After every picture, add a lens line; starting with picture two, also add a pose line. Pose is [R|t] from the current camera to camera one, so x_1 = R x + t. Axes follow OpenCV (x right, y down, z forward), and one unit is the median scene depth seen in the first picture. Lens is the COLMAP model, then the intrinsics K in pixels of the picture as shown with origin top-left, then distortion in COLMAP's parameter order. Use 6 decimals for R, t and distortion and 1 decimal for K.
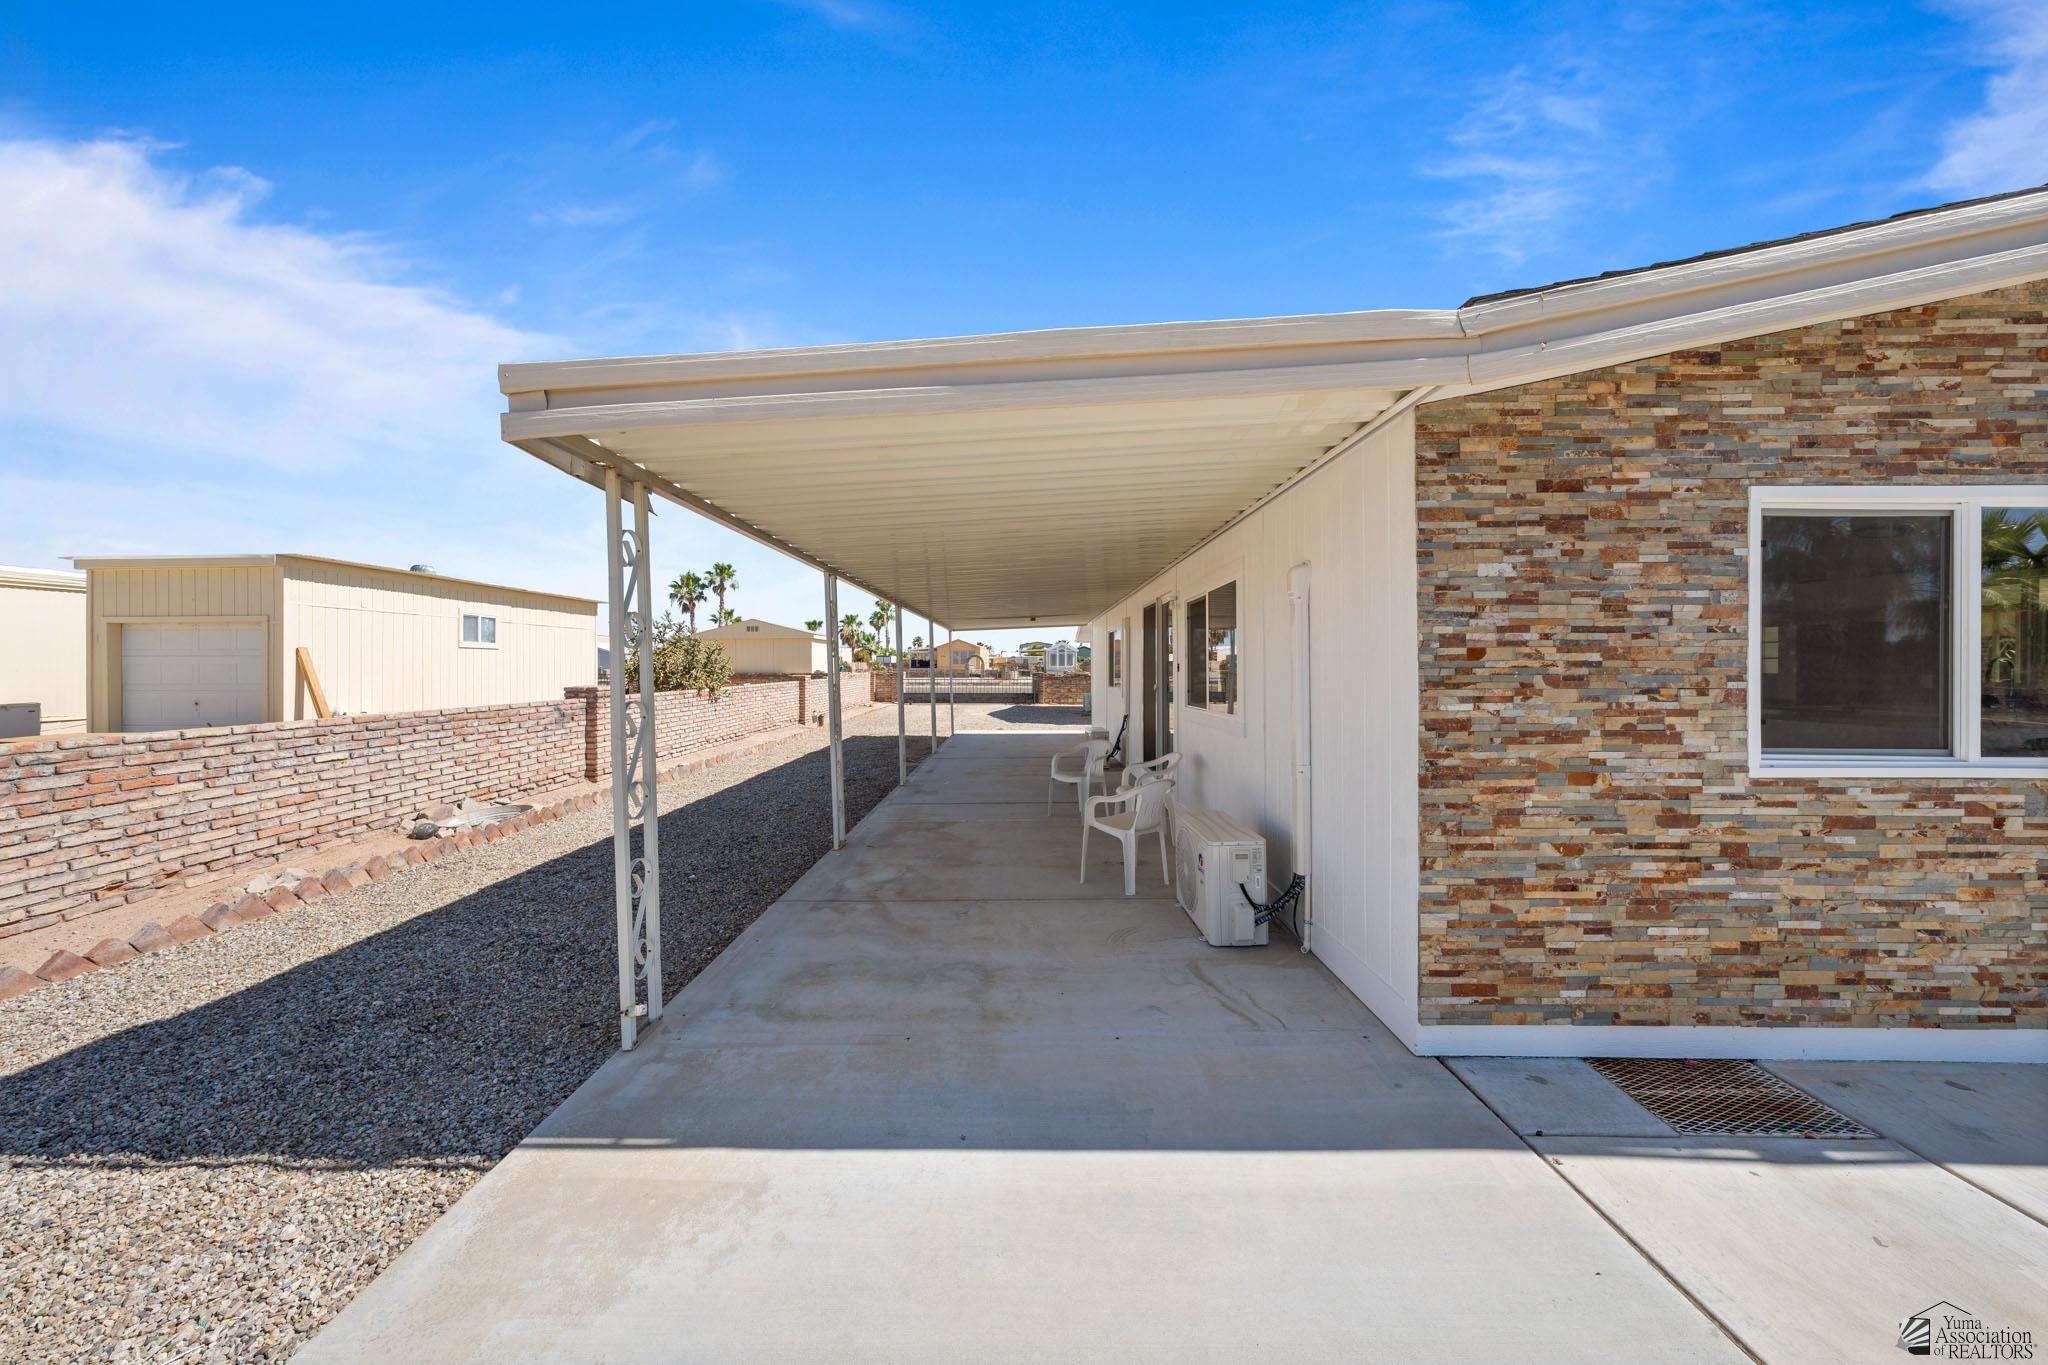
lens RADIAL K [[695.7, 0, 1019.0], [0, 695.7, 664.3], [0, 0, 1]] dist [-0.000931, 0.000057]
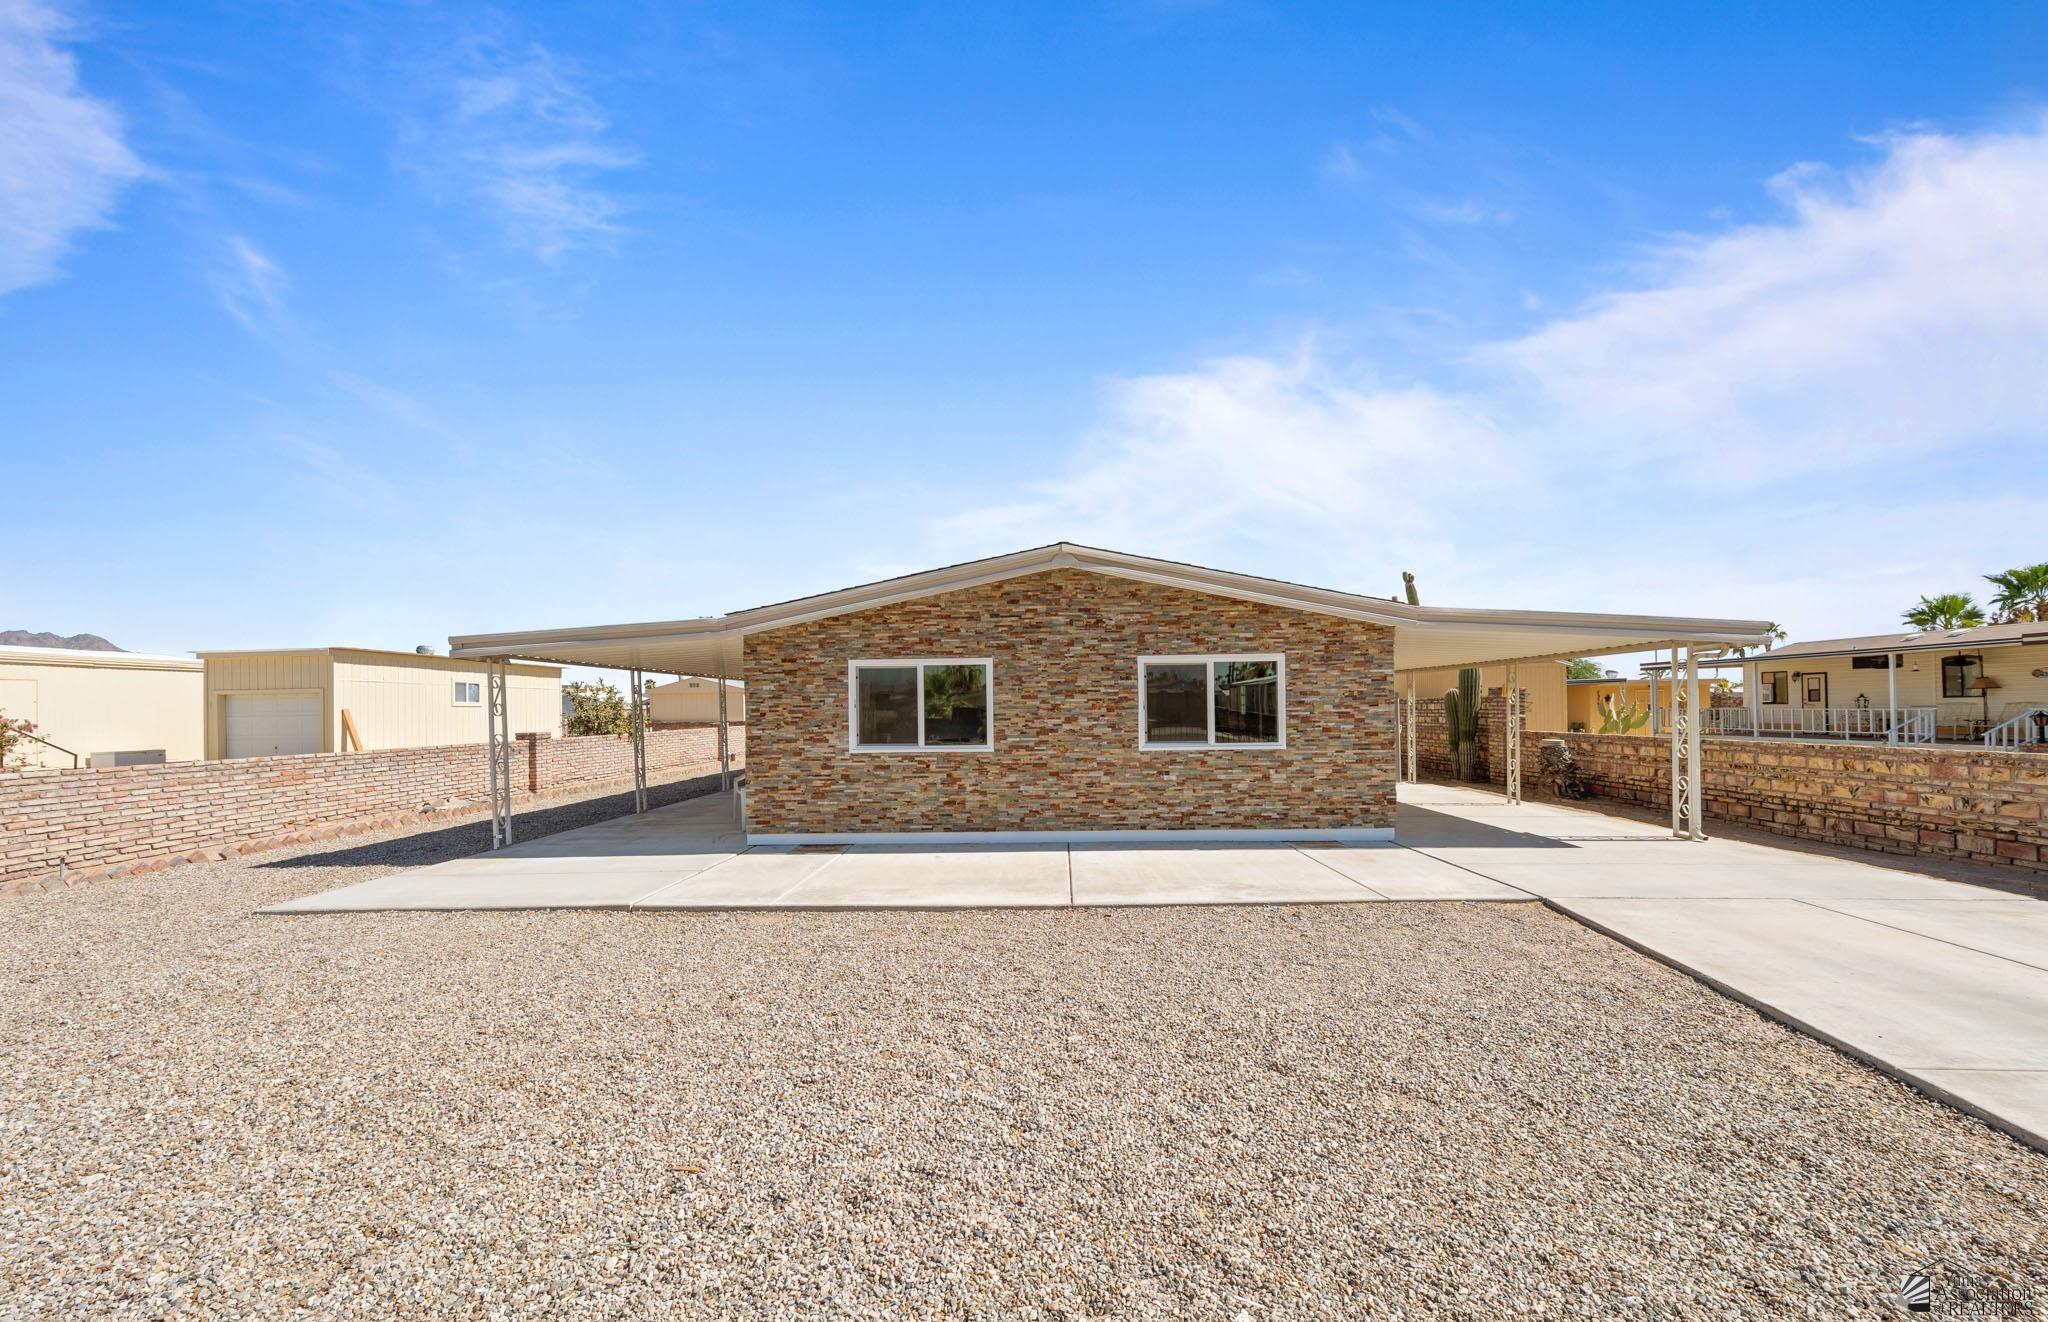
lens RADIAL K [[712.6, 0, 1029.1], [0, 712.6, 701.5], [0, 0, 1]] dist [-0.003466, -0.000350]
pose [[0.999897, -0.013631, -0.004522, 1.868109], [0.013590, 0.999868, -0.008869, -0.029535], [0.004643, 0.008807, 0.999950, -2.189808]]
